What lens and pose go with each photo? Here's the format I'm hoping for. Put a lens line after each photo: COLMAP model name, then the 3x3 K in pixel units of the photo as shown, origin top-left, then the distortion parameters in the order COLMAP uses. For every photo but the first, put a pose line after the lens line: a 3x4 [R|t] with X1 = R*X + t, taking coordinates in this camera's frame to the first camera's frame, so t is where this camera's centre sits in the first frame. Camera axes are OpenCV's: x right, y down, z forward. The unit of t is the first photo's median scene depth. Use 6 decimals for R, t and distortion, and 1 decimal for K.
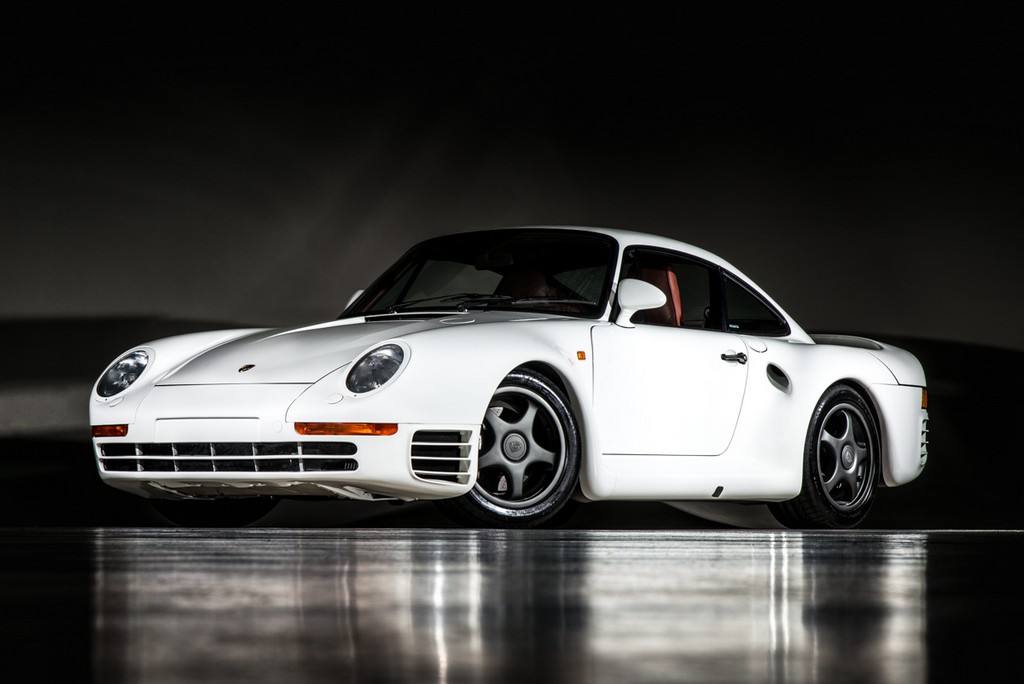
lens RADIAL K [[4076.9, 0, 512.0], [0, 4076.9, 342.0], [0, 0, 1]] dist [0.023941, 1.588512]
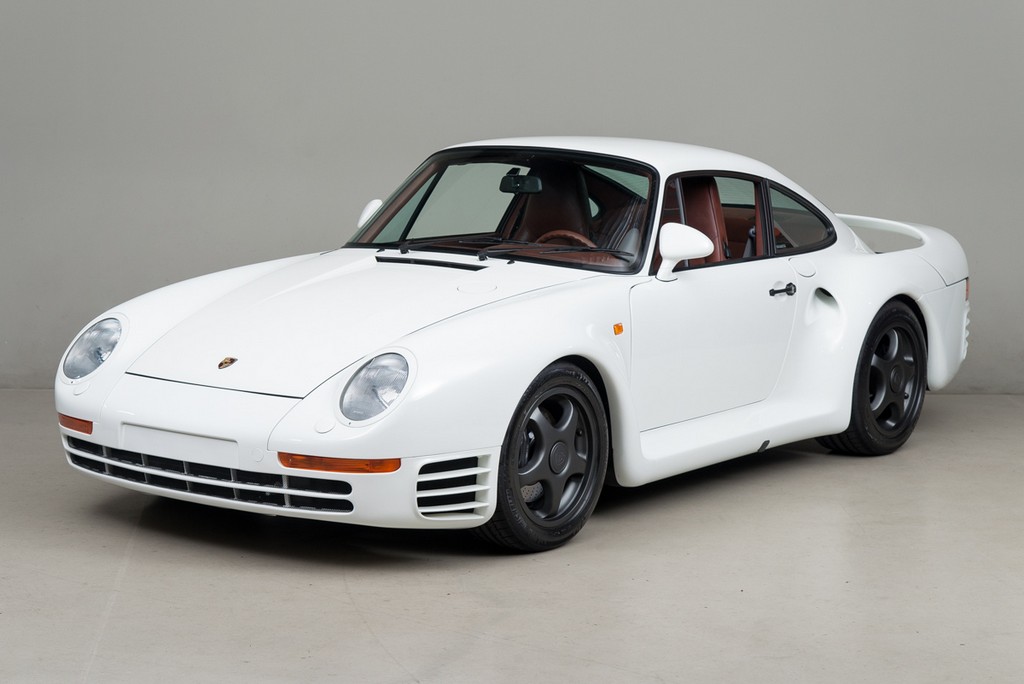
lens RADIAL K [[2210.3, 0, 512.0], [0, 2210.3, 342.0], [0, 0, 1]] dist [-0.003495, -0.095121]
pose [[0.999887, 0.004964, -0.014195, 0.001029], [-0.001749, 0.975937, 0.218047, -0.099053], [0.014935, -0.217997, 0.975835, 0.549296]]
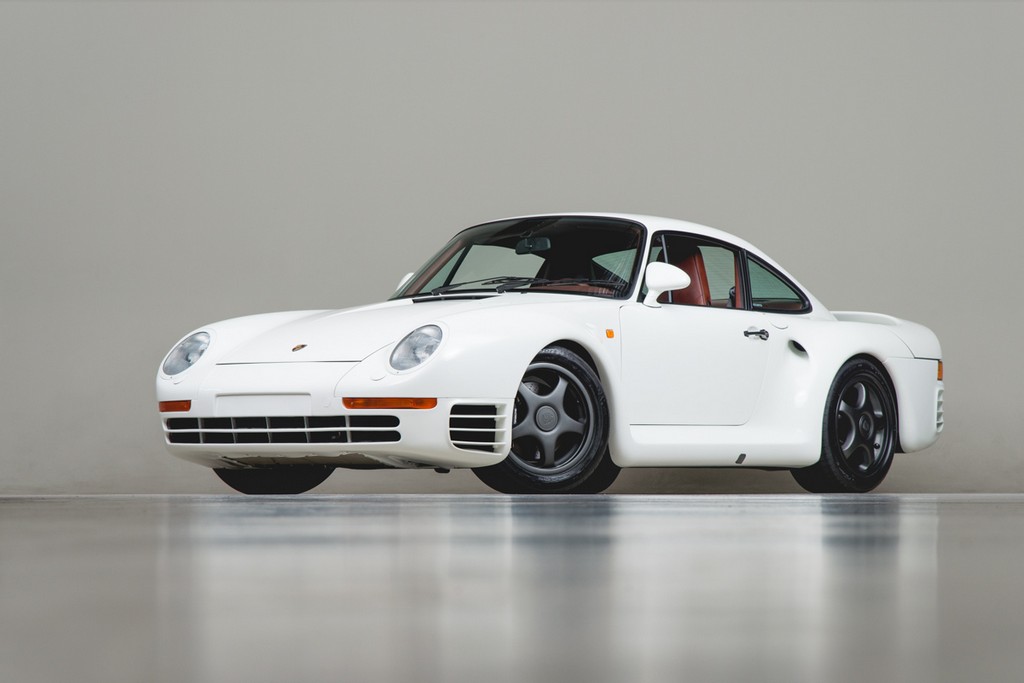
lens RADIAL K [[4076.9, 0, 512.0], [0, 4076.9, 341.5], [0, 0, 1]] dist [0.023941, 1.588512]
pose [[0.999482, -0.007698, -0.031240, 0.025307], [0.007932, 0.999941, 0.007375, -0.002795], [0.031181, -0.007619, 0.999485, -0.082358]]
